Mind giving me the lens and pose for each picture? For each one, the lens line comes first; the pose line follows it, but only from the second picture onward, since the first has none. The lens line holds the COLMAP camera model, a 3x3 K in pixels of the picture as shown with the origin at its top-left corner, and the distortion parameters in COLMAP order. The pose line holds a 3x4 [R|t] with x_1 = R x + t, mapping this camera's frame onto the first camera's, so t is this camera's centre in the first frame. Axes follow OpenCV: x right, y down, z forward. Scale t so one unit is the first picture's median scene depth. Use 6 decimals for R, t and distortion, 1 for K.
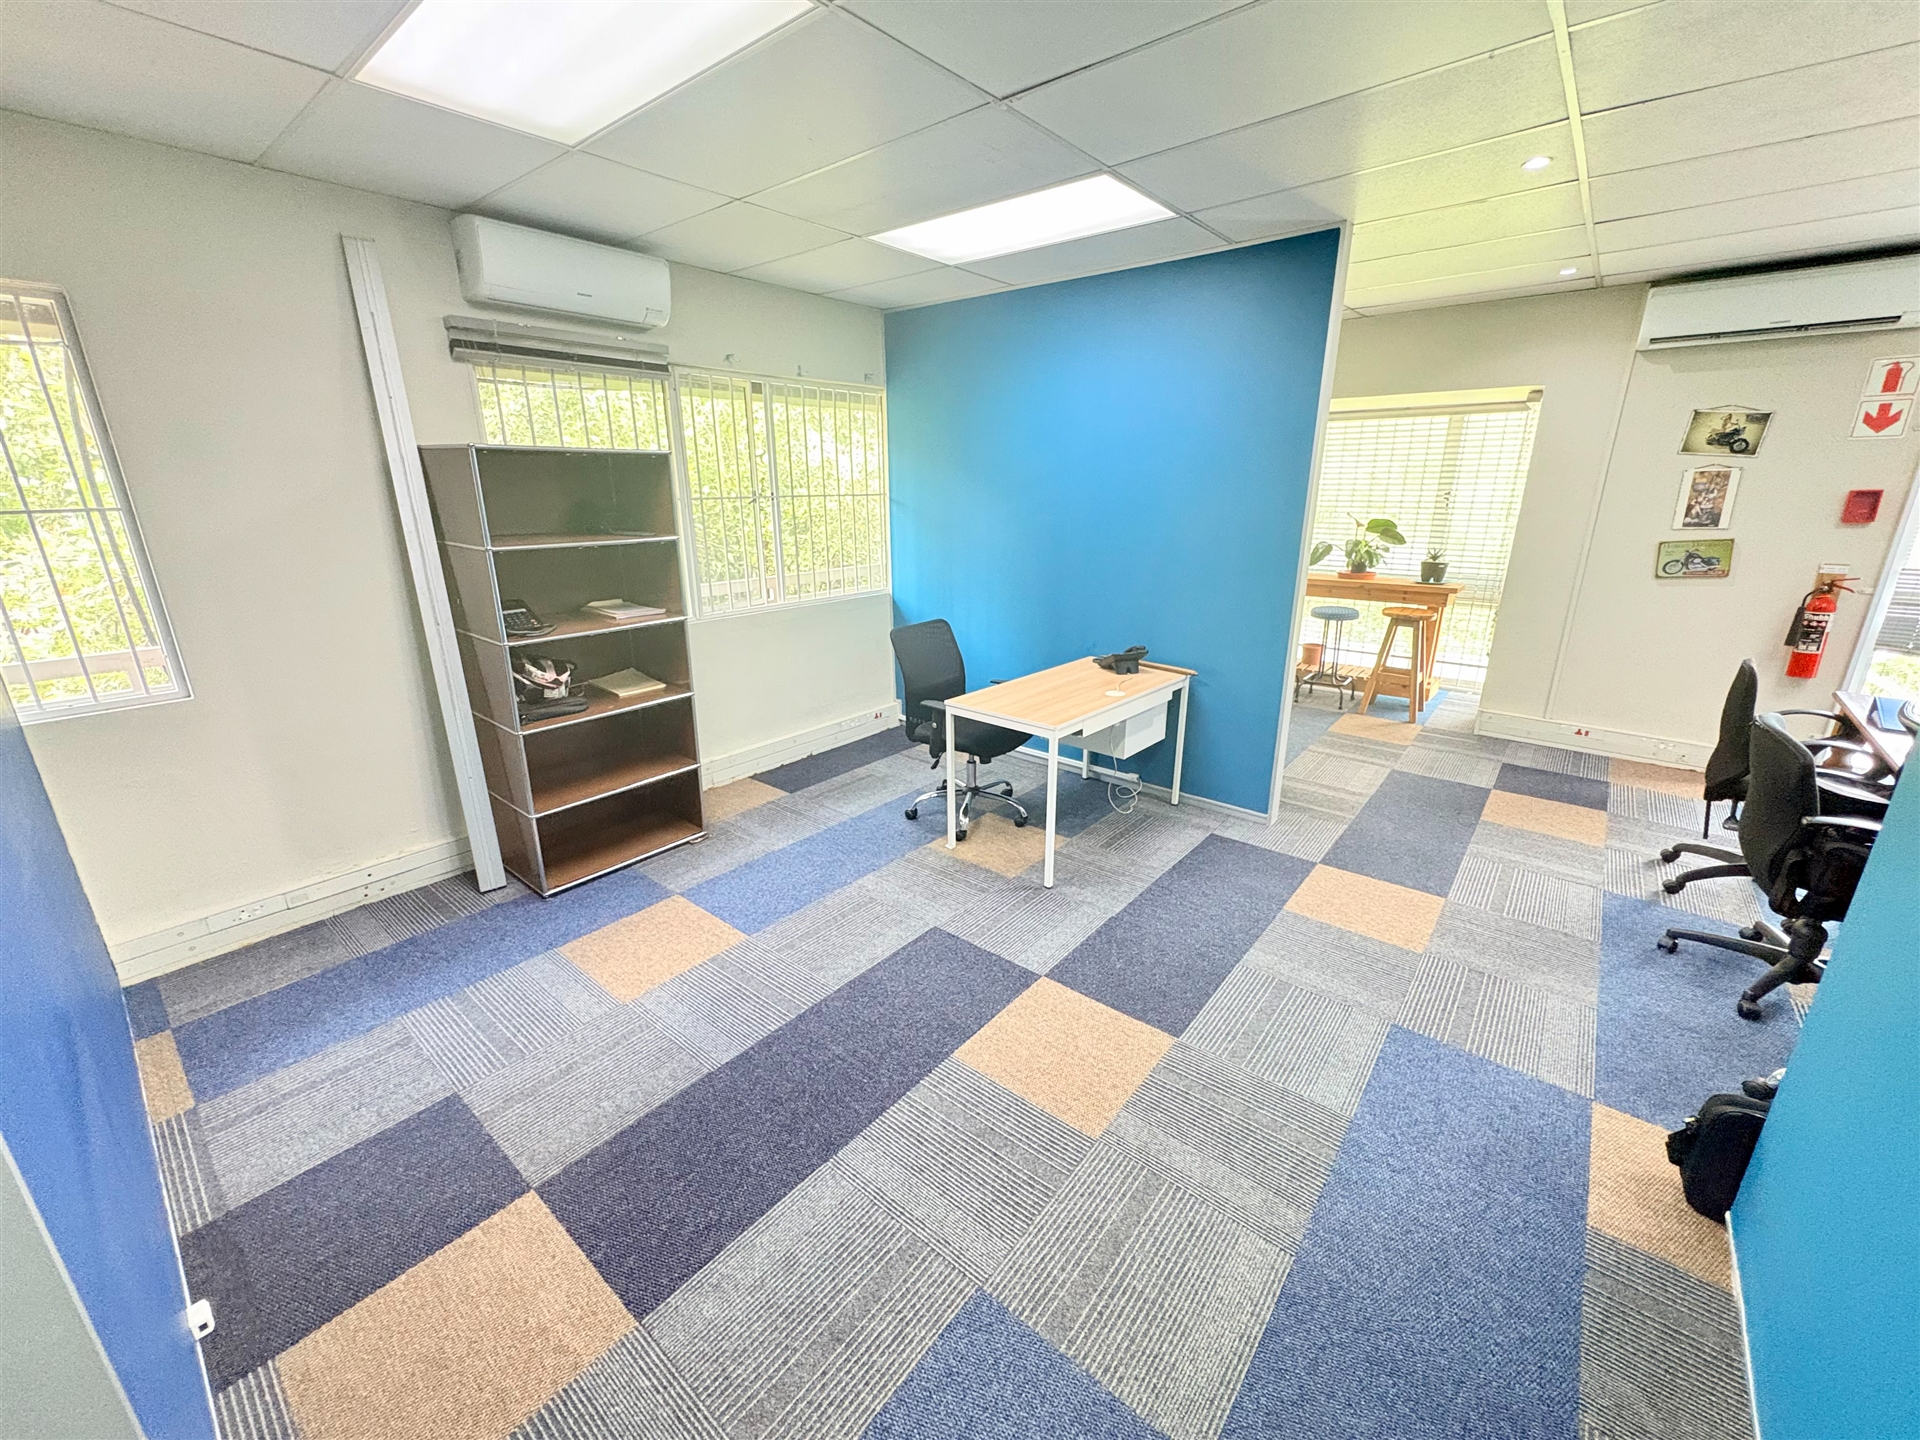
lens RADIAL K [[767.3, 0, 957.3], [0, 767.3, 715.8], [0, 0, 1]] dist [0.002848, 0.000362]
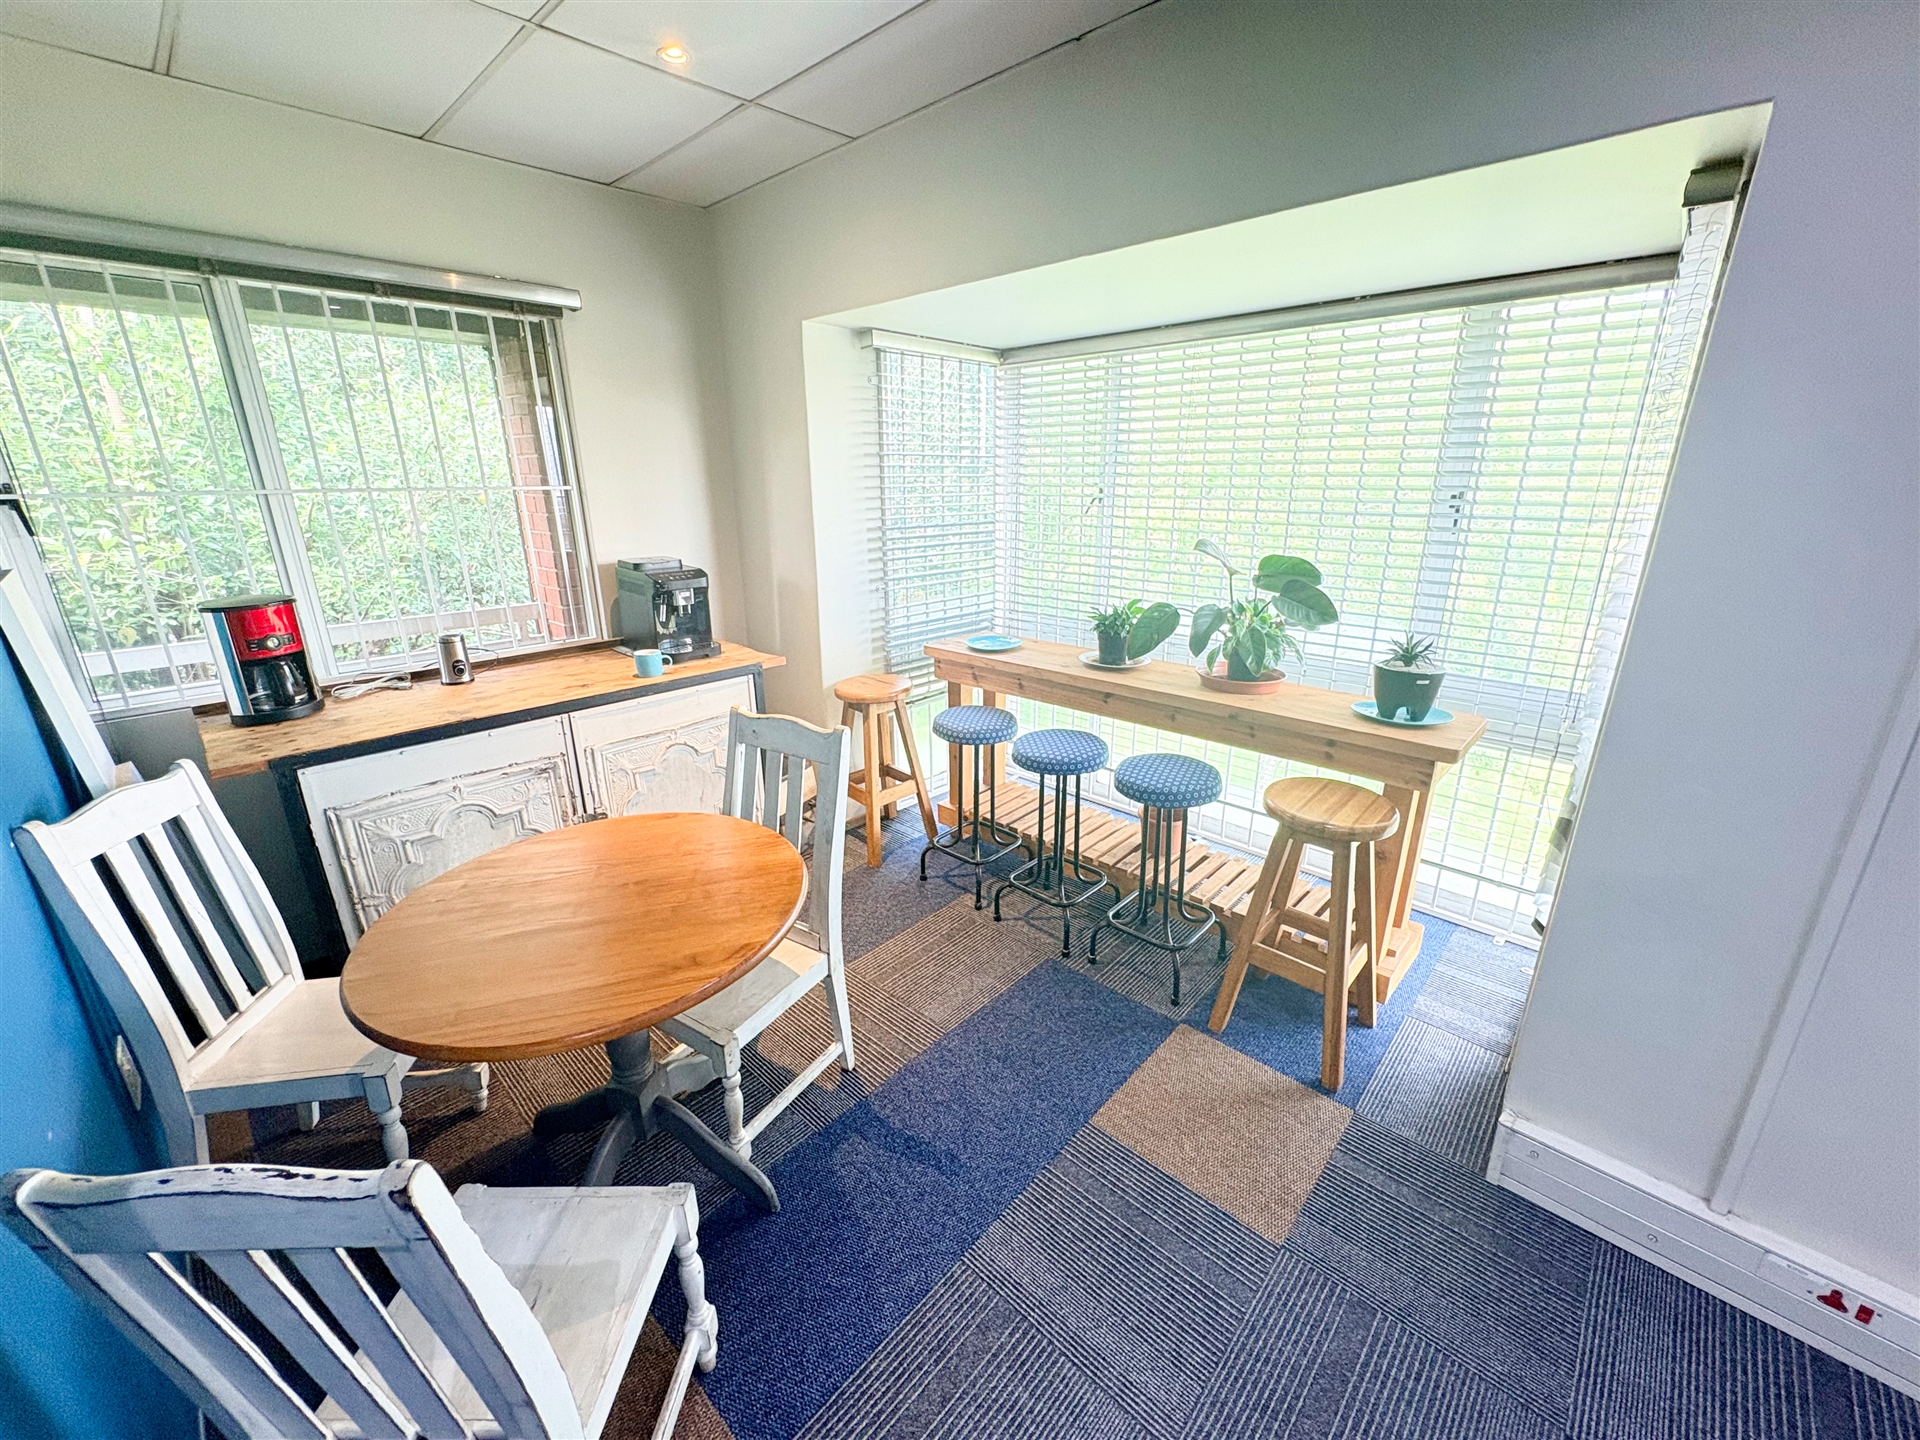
lens RADIAL K [[767.3, 0, 962.7], [0, 767.3, 722.8], [0, 0, 1]] dist [0.002848, 0.000362]
pose [[0.998423, 0.019242, -0.052737, 0.408876], [-0.018216, 0.999637, 0.019868, -0.175662], [0.053100, -0.018876, 0.998411, 0.584094]]
